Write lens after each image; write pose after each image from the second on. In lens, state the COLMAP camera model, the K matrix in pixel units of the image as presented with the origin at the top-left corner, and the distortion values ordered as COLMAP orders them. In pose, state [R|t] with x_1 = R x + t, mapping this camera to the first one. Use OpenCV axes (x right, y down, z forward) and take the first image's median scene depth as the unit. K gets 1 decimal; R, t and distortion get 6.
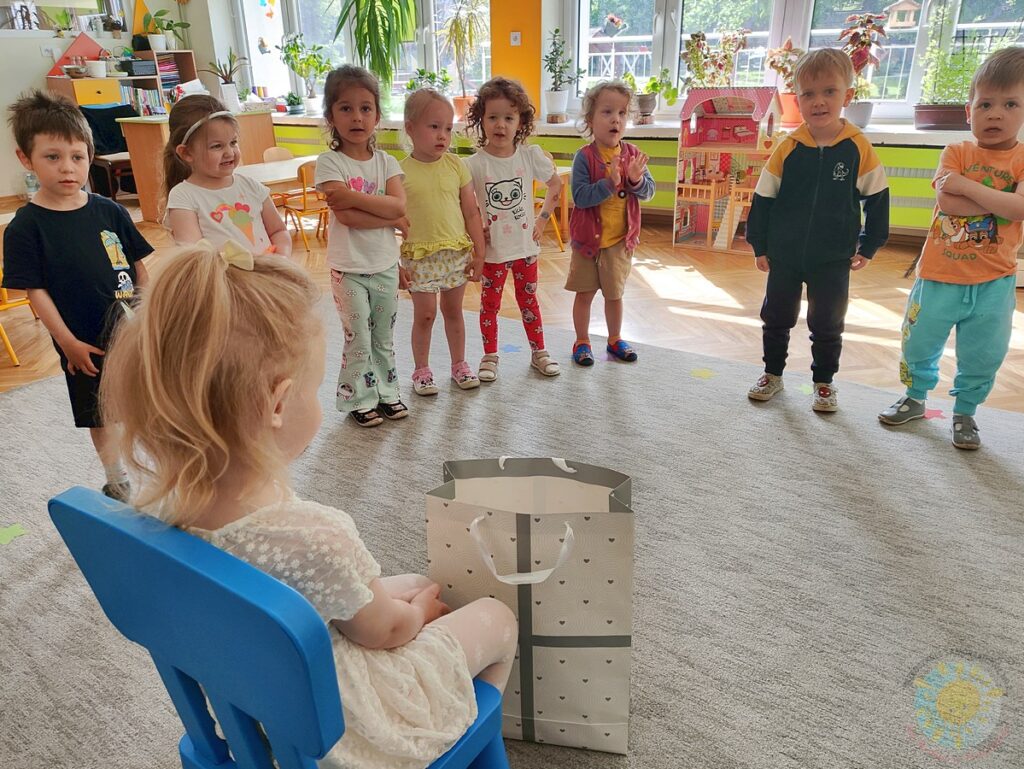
lens RADIAL K [[743.8, 0, 490.3], [0, 743.8, 381.6], [0, 0, 1]] dist [0.063125, -0.085745]
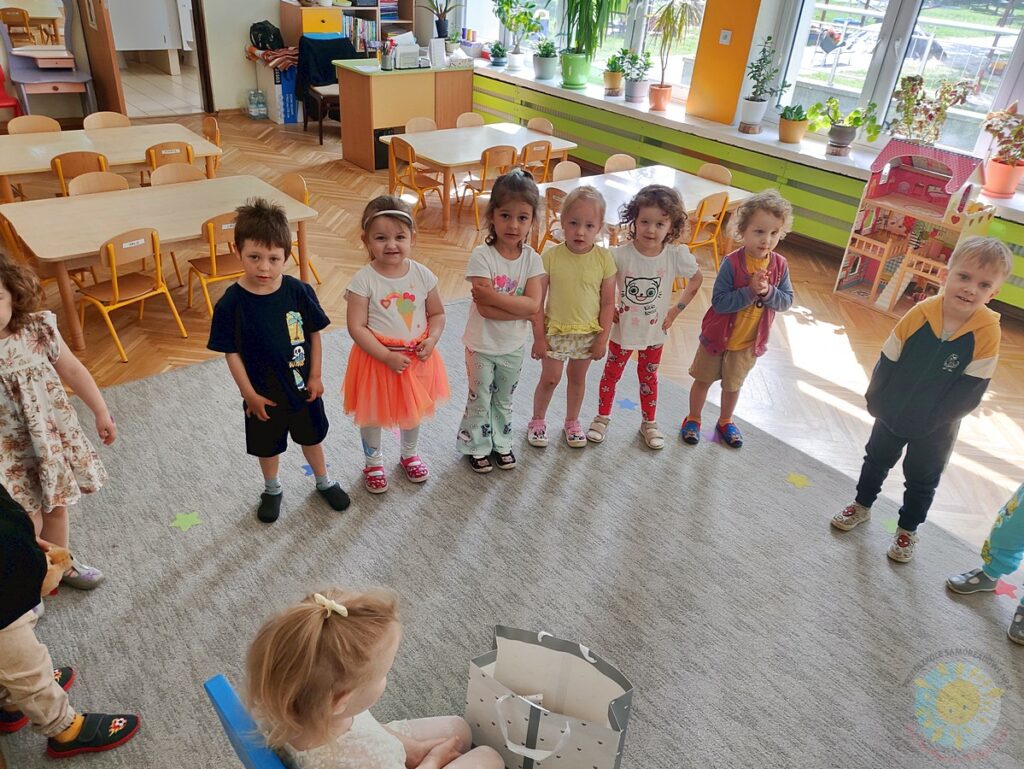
lens RADIAL K [[739.9, 0, 512.0], [0, 739.9, 384.5], [0, 0, 1]] dist [0.060320, -0.079913]
pose [[0.963771, 0.212033, -0.161824, 0.038384], [-0.189051, 0.971001, 0.146345, -0.222391], [0.188161, -0.110450, 0.975908, -0.085565]]
